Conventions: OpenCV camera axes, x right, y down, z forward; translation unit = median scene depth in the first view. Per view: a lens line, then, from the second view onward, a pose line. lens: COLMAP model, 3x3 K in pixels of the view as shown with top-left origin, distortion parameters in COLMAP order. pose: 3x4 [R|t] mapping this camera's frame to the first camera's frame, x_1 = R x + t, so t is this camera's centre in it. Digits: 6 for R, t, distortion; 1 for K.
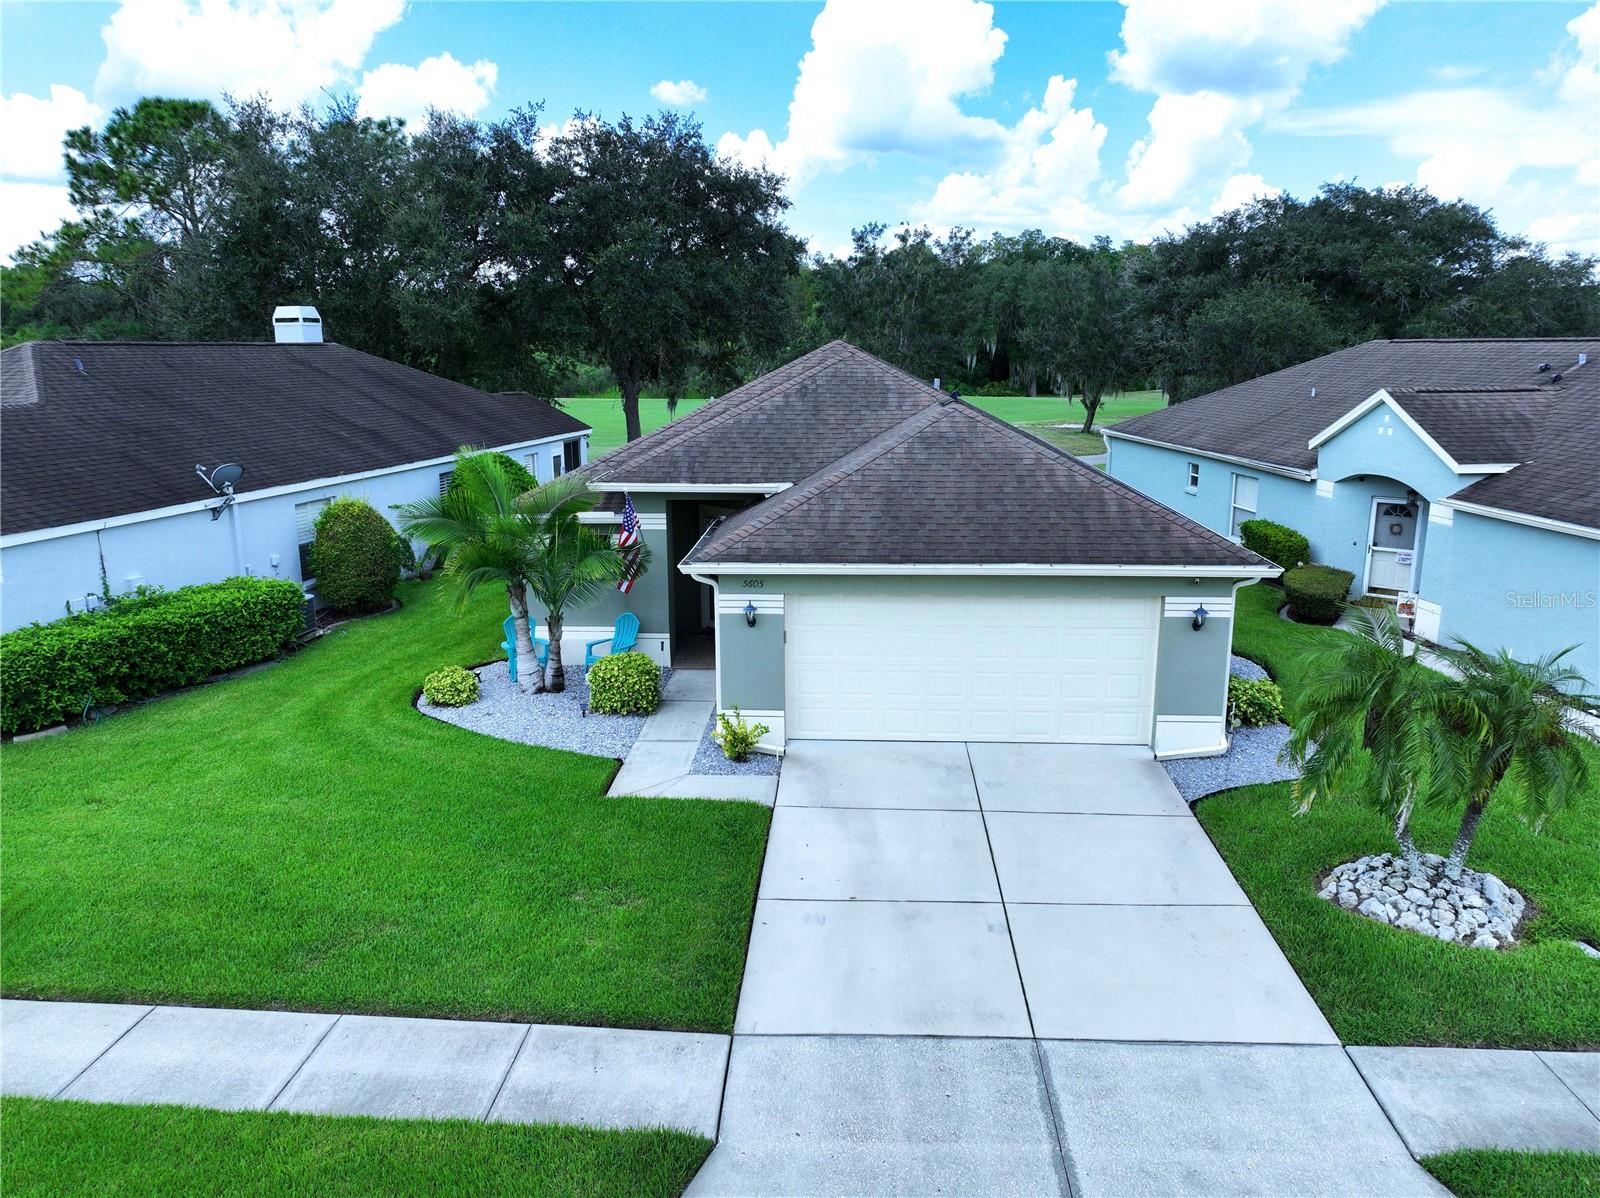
lens RADIAL K [[1129.8, 0, 790.1], [0, 1129.8, 600.7], [0, 0, 1]] dist [-0.006572, 0.025068]
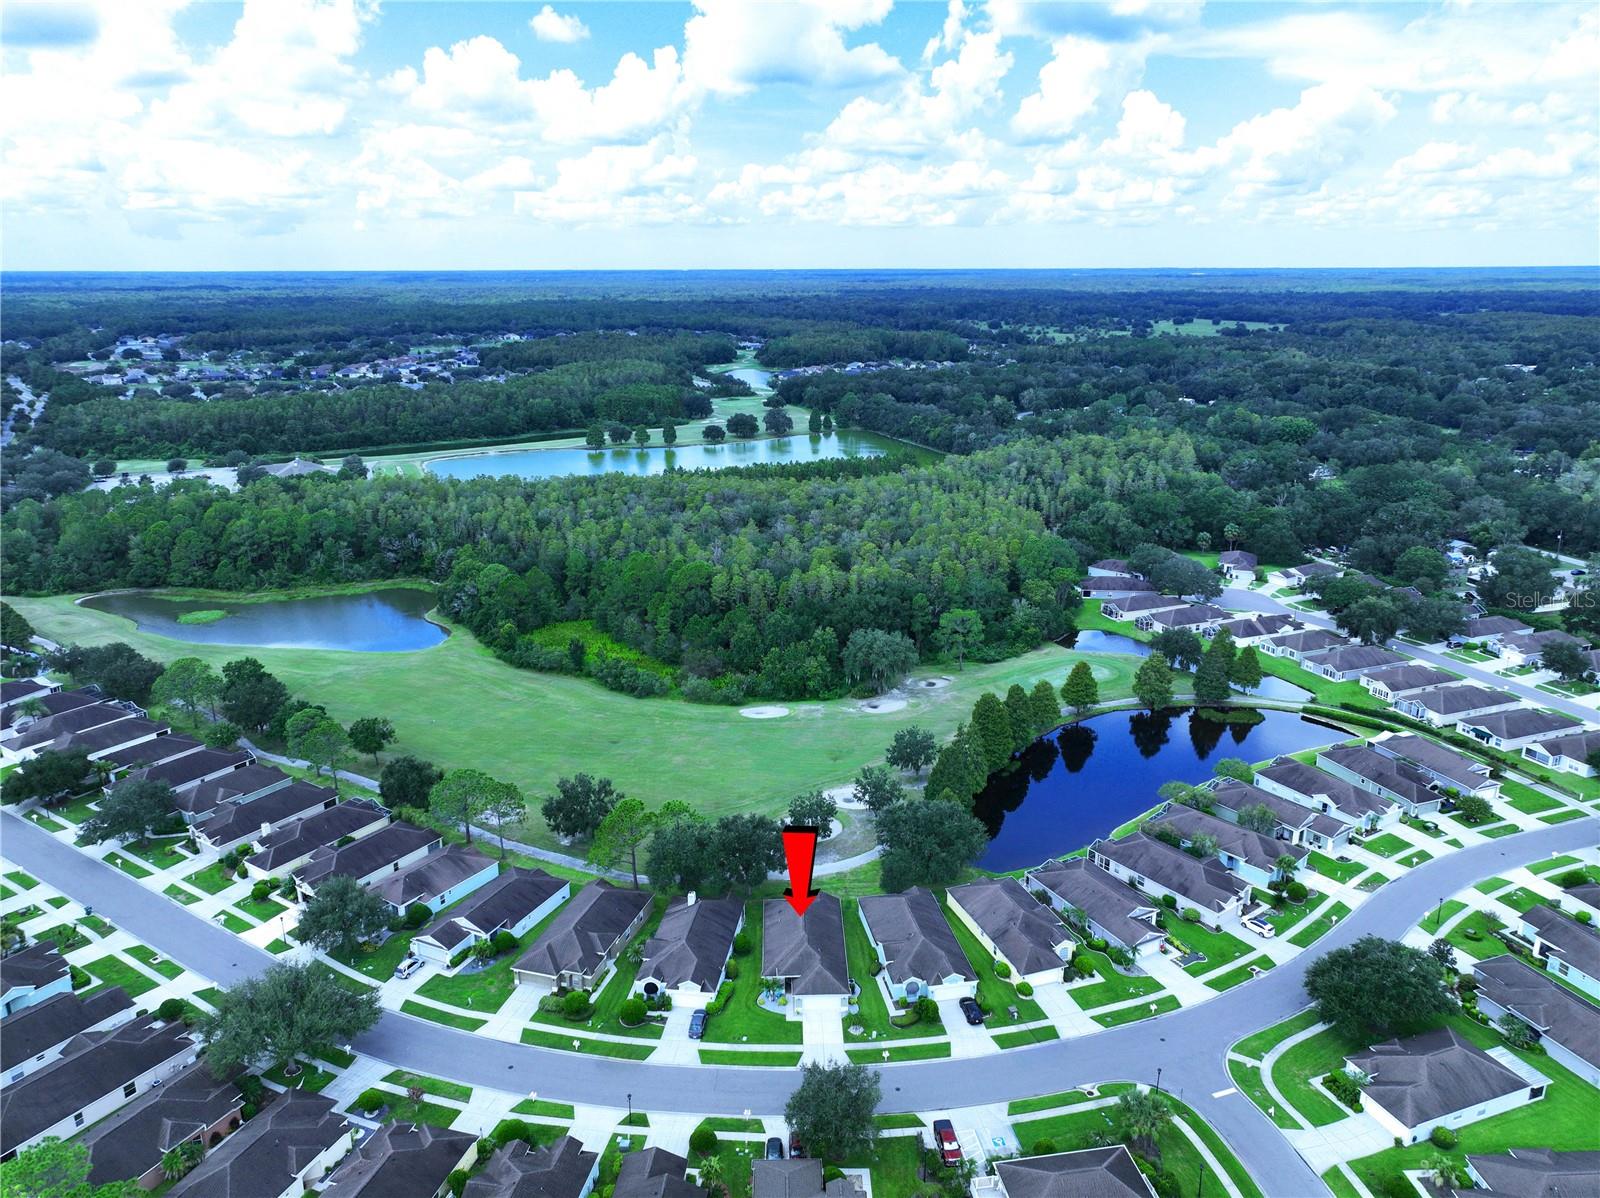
lens RADIAL K [[1129.8, 0, 802.0], [0, 1129.8, 601.7], [0, 0, 1]] dist [-0.006572, 0.025068]
pose [[0.996103, -0.020440, 0.085801, -0.668483], [0.013981, 0.997070, 0.075207, -3.562016], [-0.087087, -0.073714, 0.993470, -7.251981]]
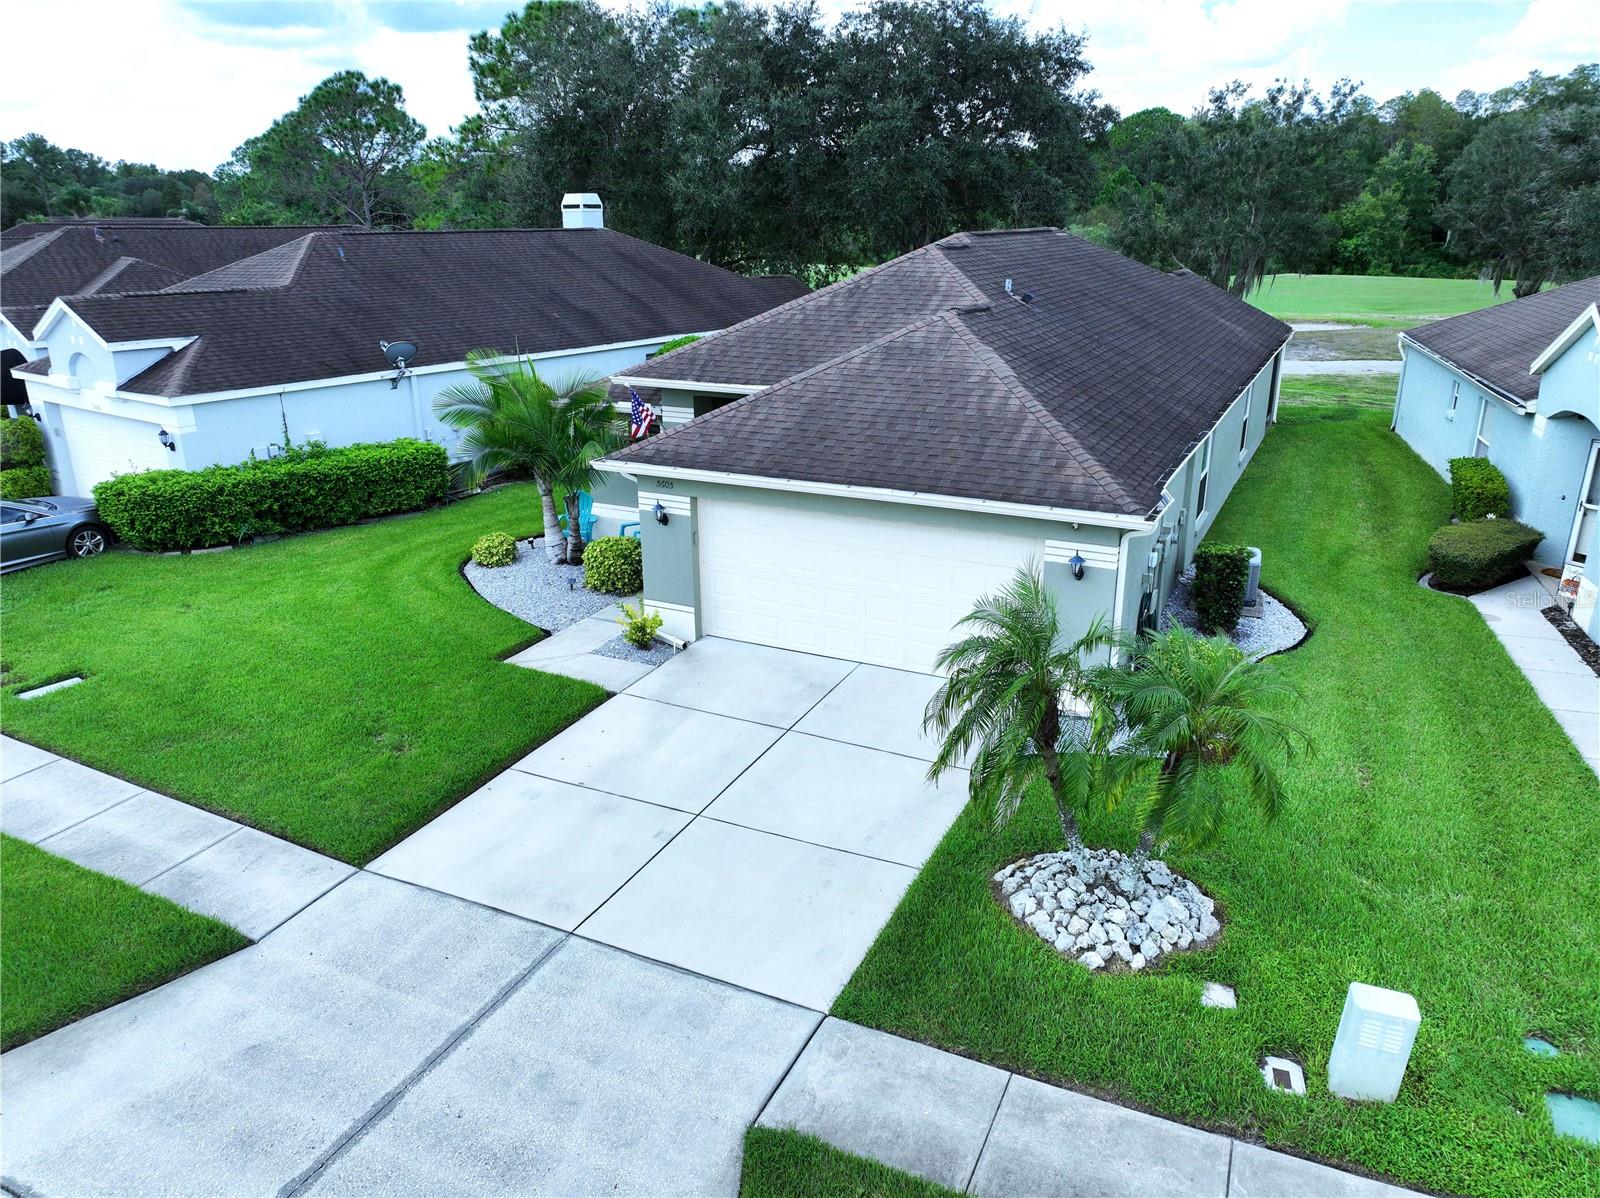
lens RADIAL K [[1129.8, 0, 789.2], [0, 1129.8, 594.8], [0, 0, 1]] dist [-0.006572, 0.025068]
pose [[0.915007, 0.126973, -0.382935, 0.418745], [-0.086391, 0.988831, 0.121447, -0.043566], [0.394079, -0.078042, 0.915757, 0.064545]]
